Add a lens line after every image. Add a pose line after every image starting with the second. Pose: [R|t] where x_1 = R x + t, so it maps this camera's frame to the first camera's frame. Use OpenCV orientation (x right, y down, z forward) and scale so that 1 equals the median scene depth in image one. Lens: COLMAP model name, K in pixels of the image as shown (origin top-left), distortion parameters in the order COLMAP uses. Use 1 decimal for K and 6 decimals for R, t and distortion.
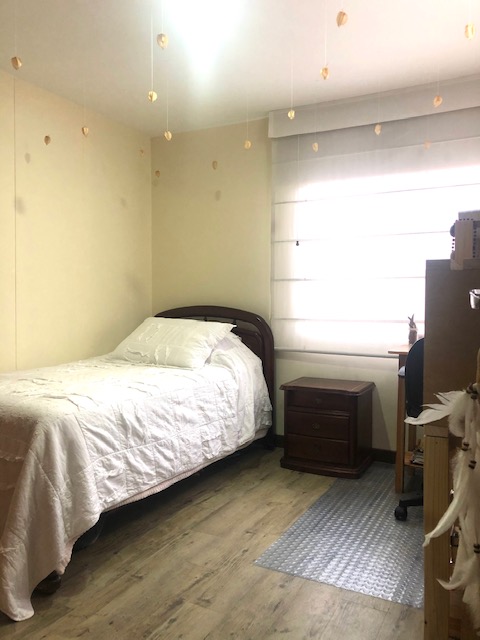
lens RADIAL K [[516.5, 0, 240.2], [0, 516.5, 321.6], [0, 0, 1]] dist [0.007869, -0.005918]
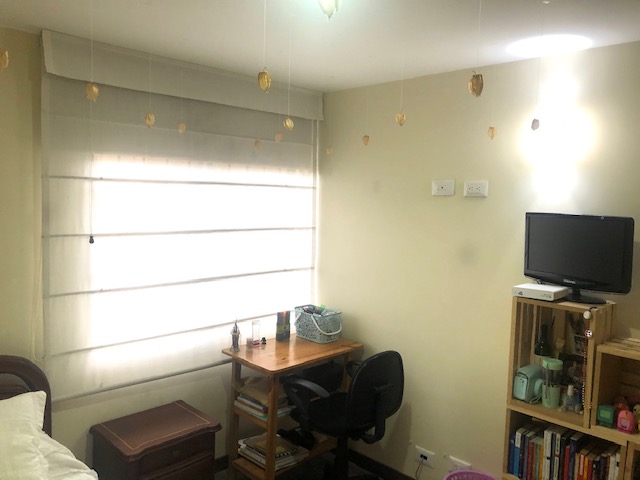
lens RADIAL K [[516.5, 0, 320.2], [0, 516.5, 236.3], [0, 0, 1]] dist [0.007869, -0.005918]
pose [[0.311622, -0.062285, 0.948163, -0.437640], [0.011128, 0.998020, 0.061903, -0.191931], [-0.950141, -0.008739, 0.311698, 0.488547]]
